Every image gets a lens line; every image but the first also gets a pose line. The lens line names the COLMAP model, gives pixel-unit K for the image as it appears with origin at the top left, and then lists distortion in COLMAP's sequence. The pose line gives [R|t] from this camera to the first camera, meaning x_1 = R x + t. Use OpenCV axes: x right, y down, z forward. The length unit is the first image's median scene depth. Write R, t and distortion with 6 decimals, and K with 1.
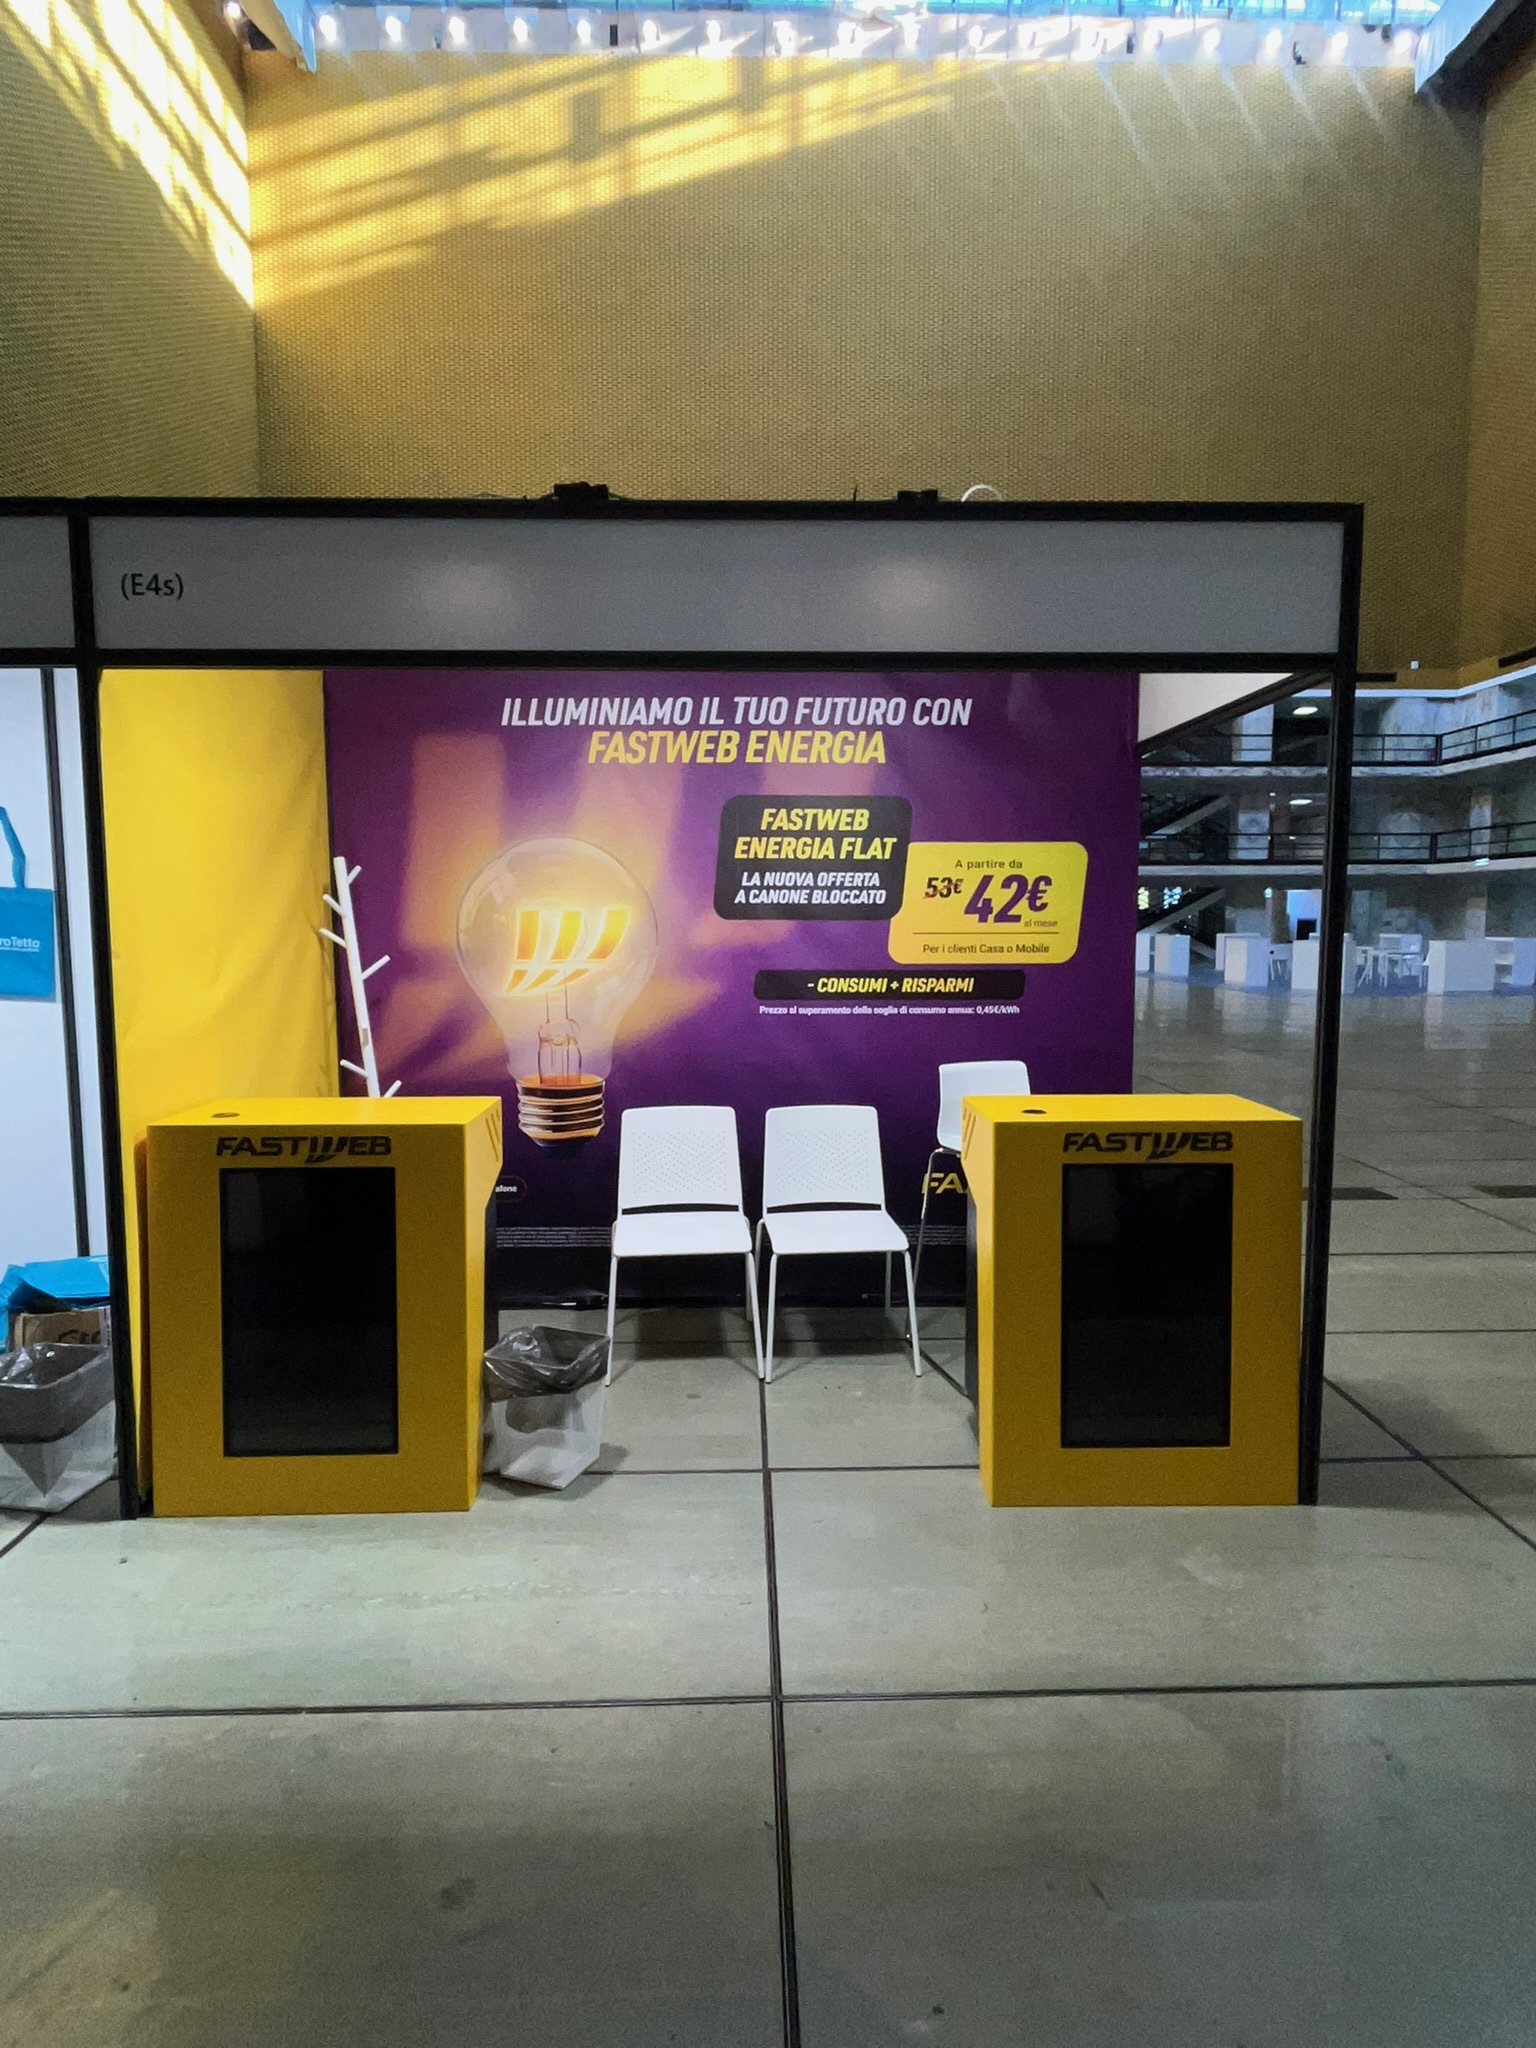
lens RADIAL K [[1134.2, 0, 837.6], [0, 1134.2, 1068.7], [0, 0, 1]] dist [-0.015008, -0.000980]
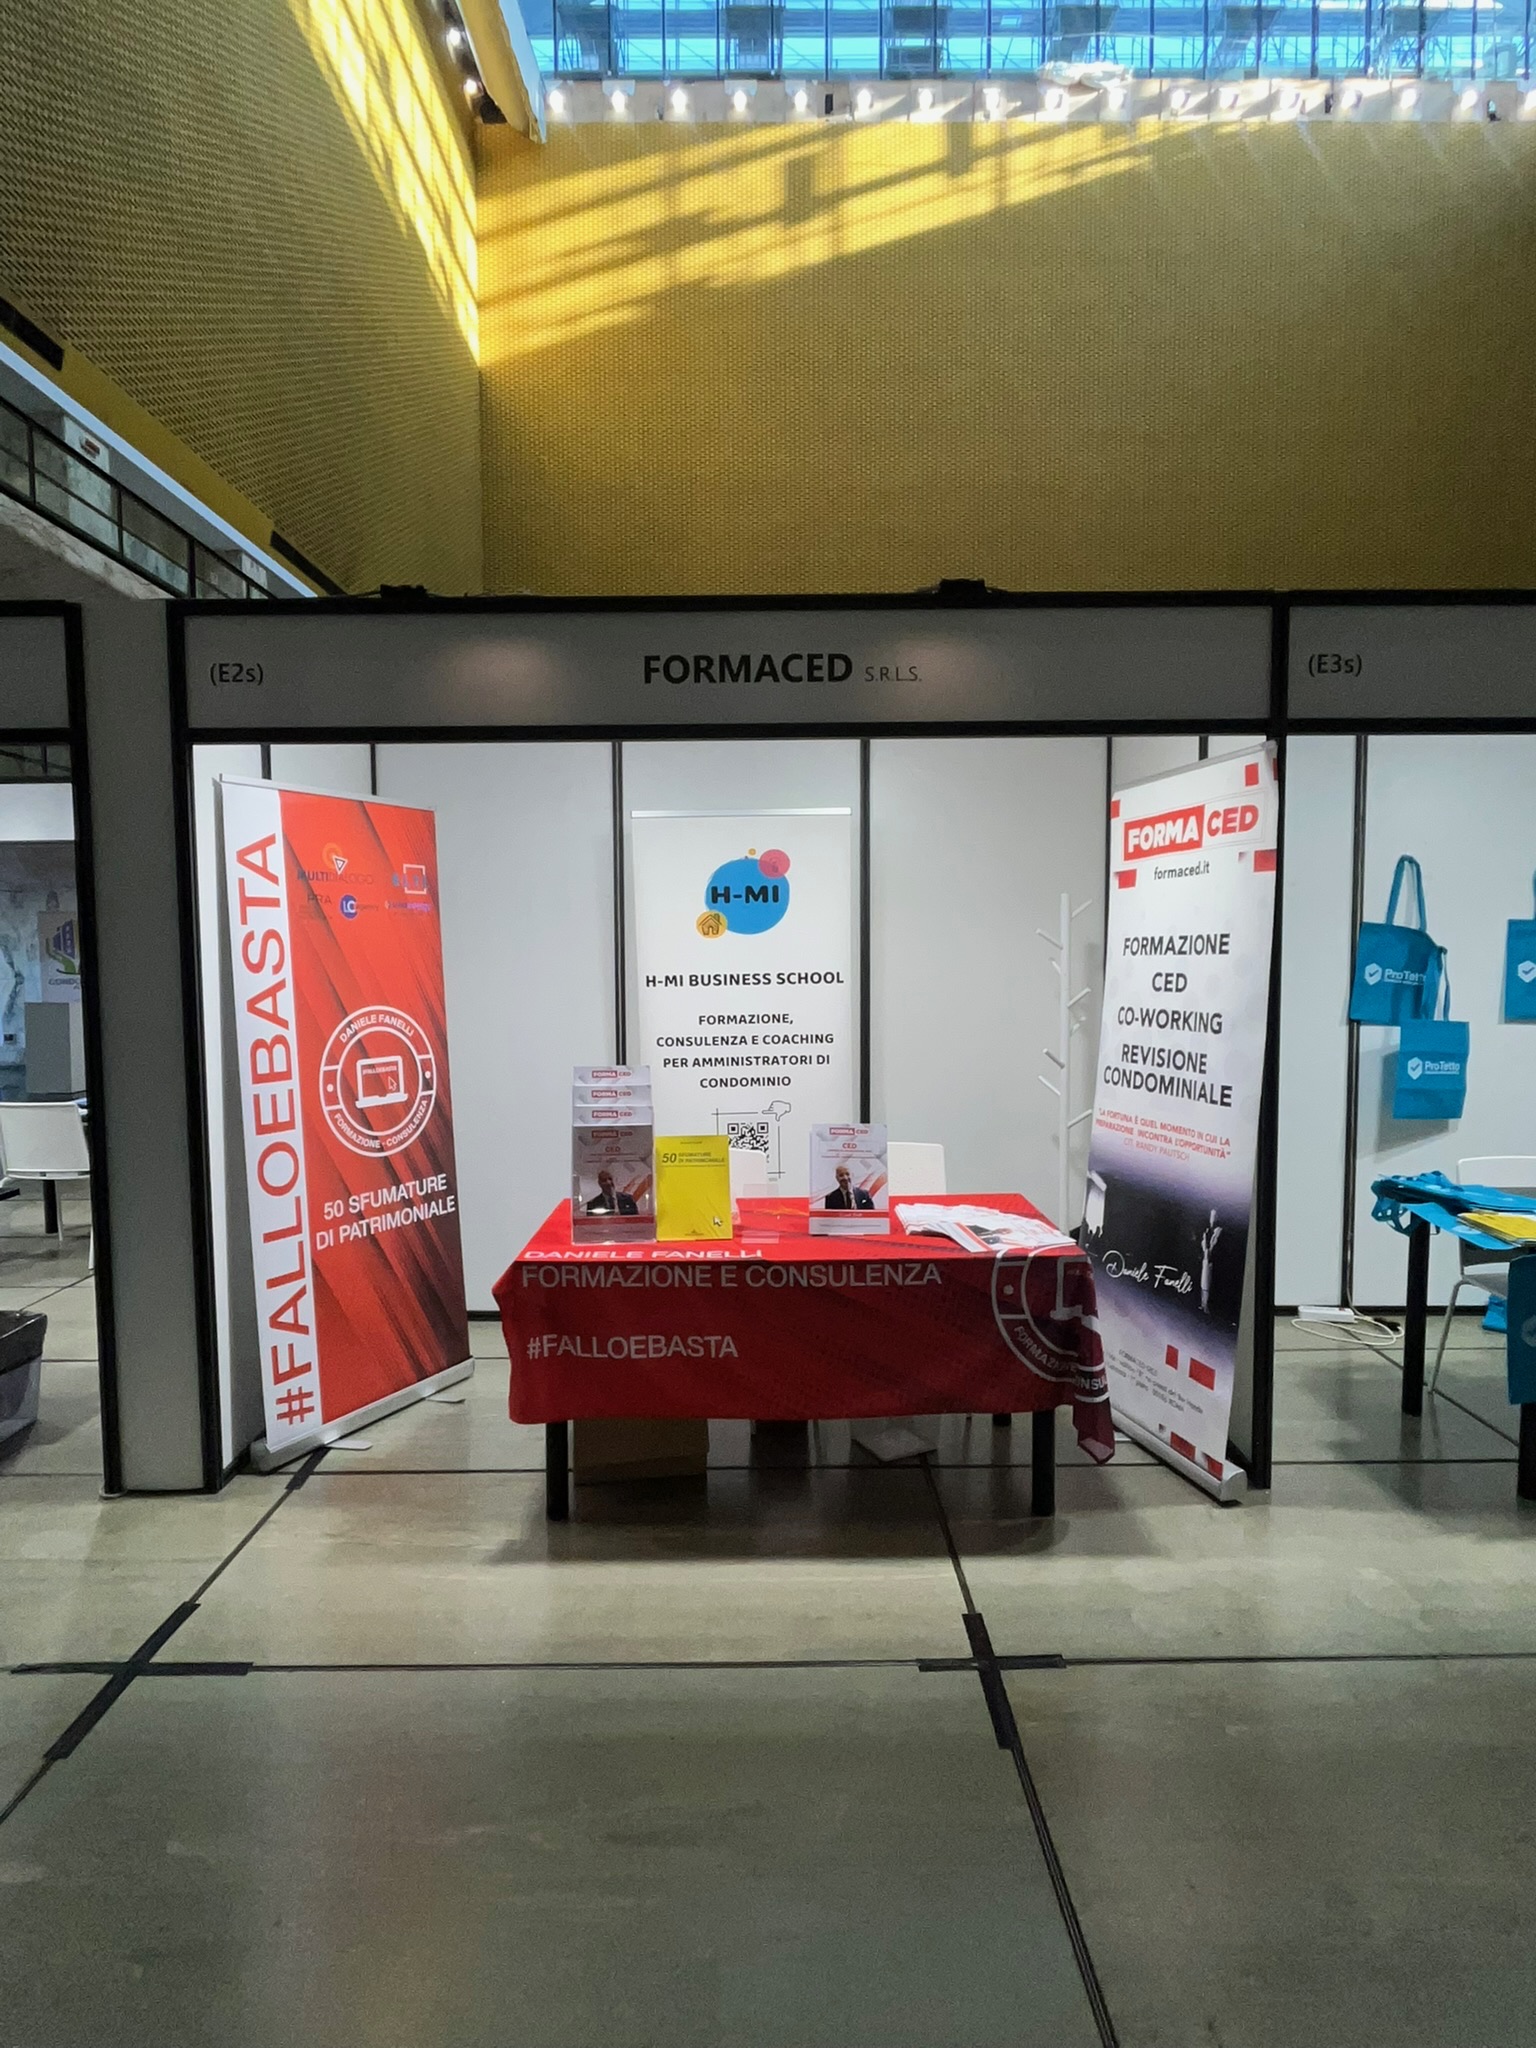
lens RADIAL K [[1134.2, 0, 771.0], [0, 1134.2, 1056.1], [0, 0, 1]] dist [-0.015008, -0.000980]
pose [[0.999822, -0.012396, -0.014196, -0.253302], [0.011901, 0.999334, -0.034485, -0.000570], [0.014615, 0.034310, 0.999304, -0.016861]]
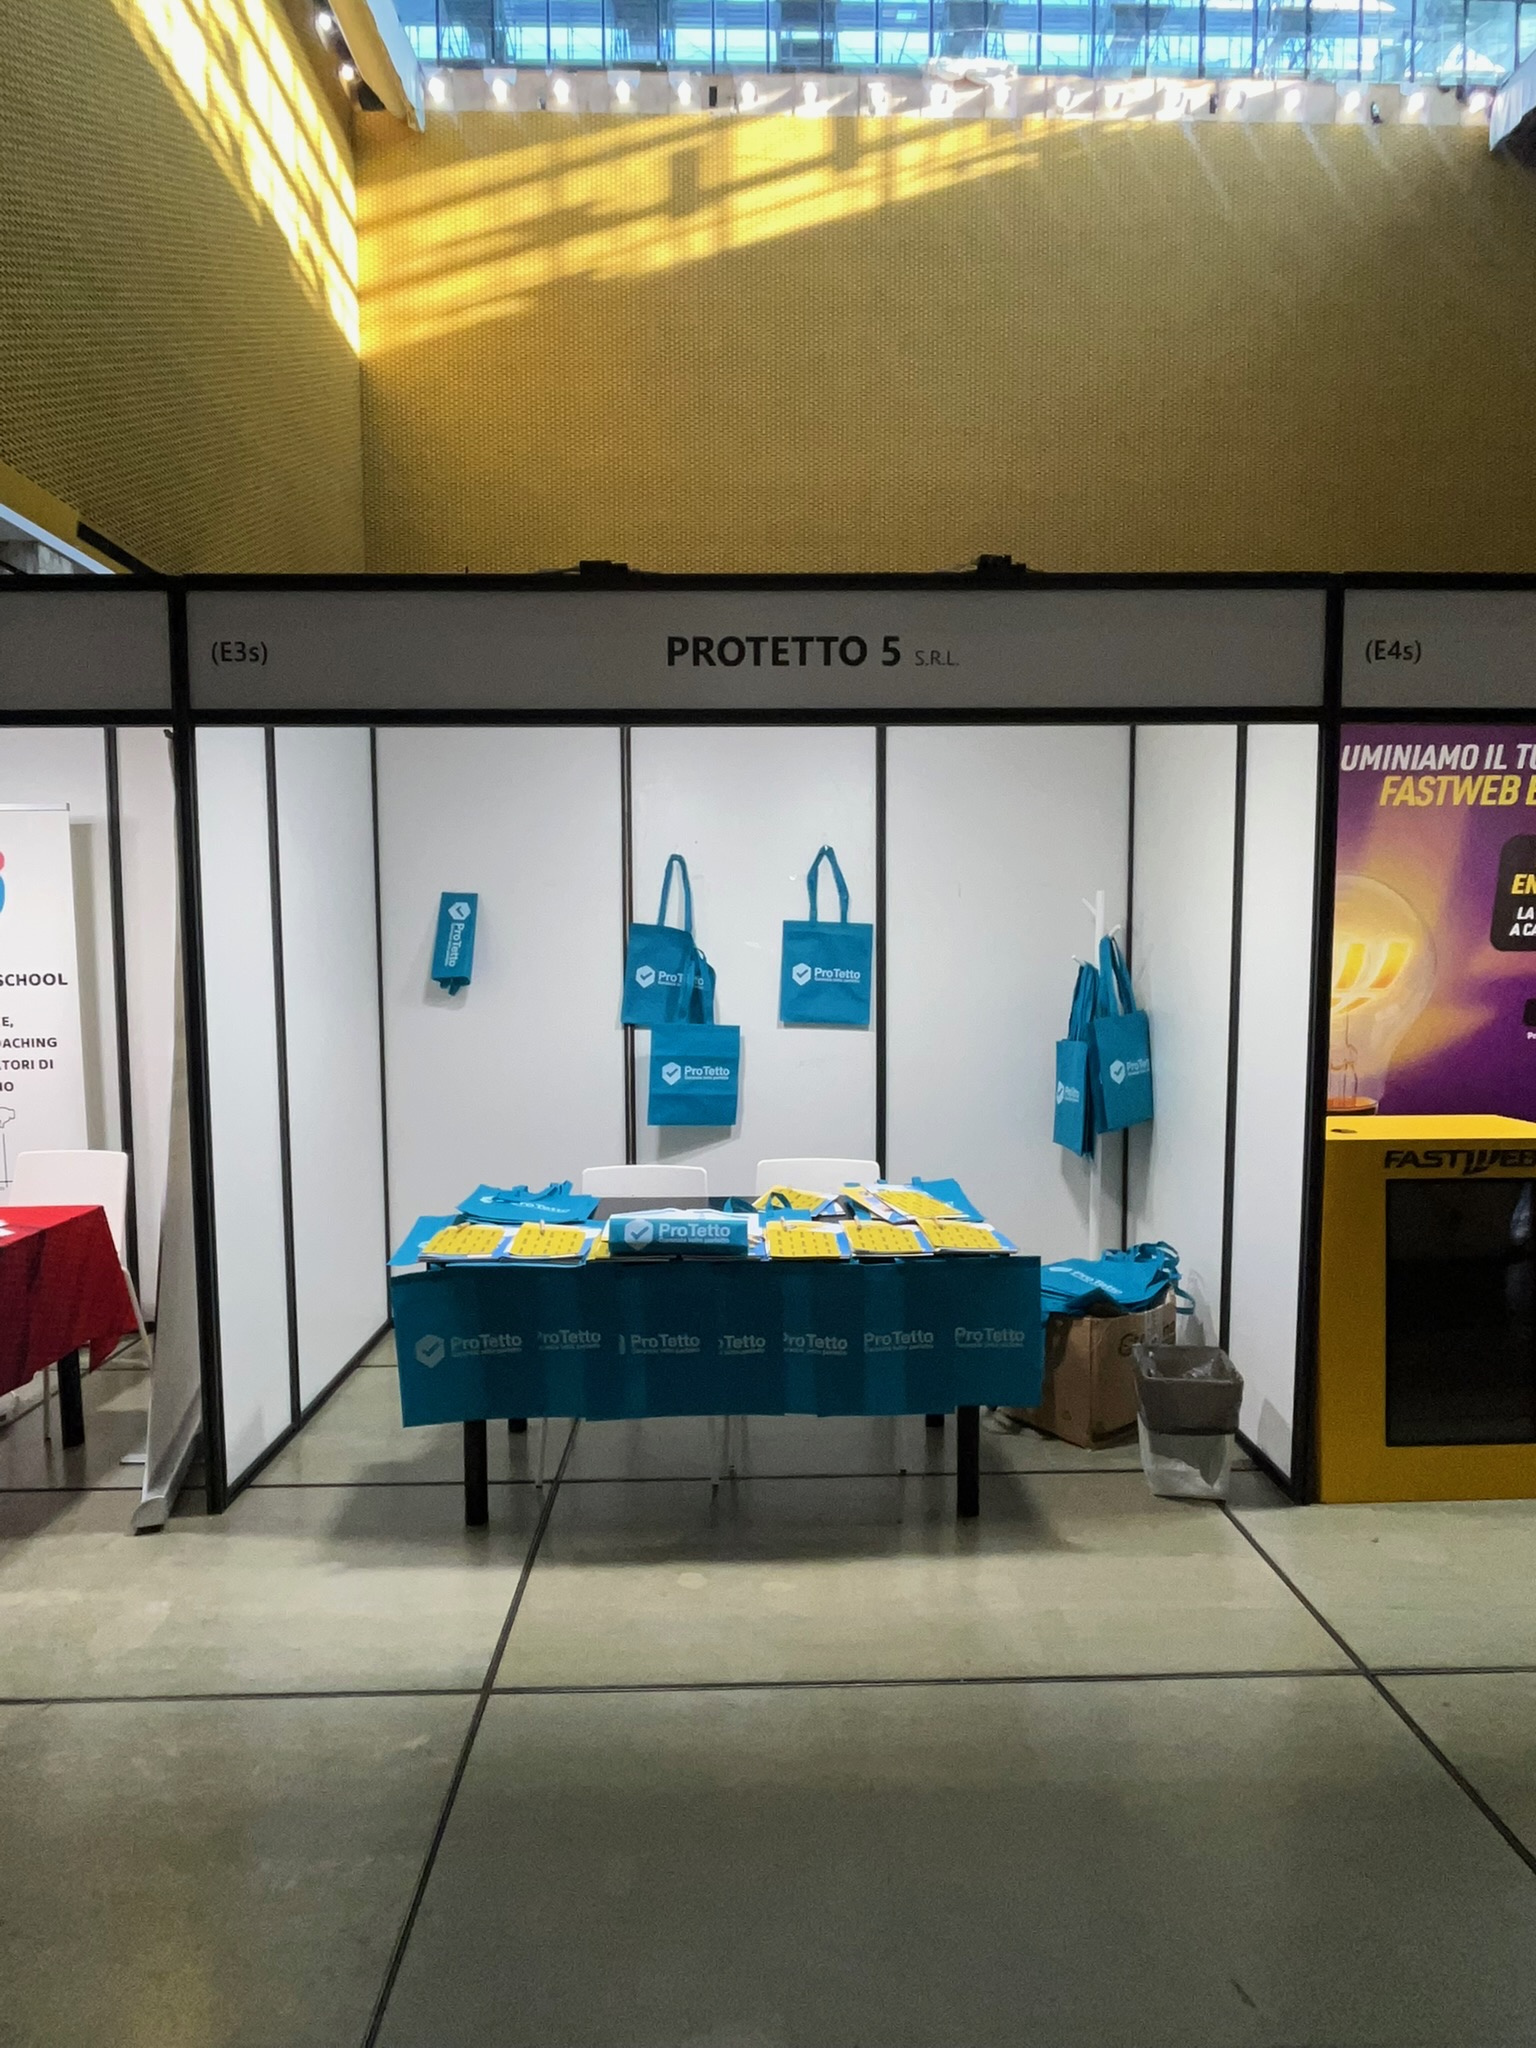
lens RADIAL K [[1134.2, 0, 802.6], [0, 1134.2, 1063.8], [0, 0, 1]] dist [-0.015008, -0.000980]
pose [[0.999913, -0.010922, 0.007427, -0.136583], [0.011128, 0.999536, -0.028341, 0.000023], [-0.007114, 0.028421, 0.999571, -0.011203]]
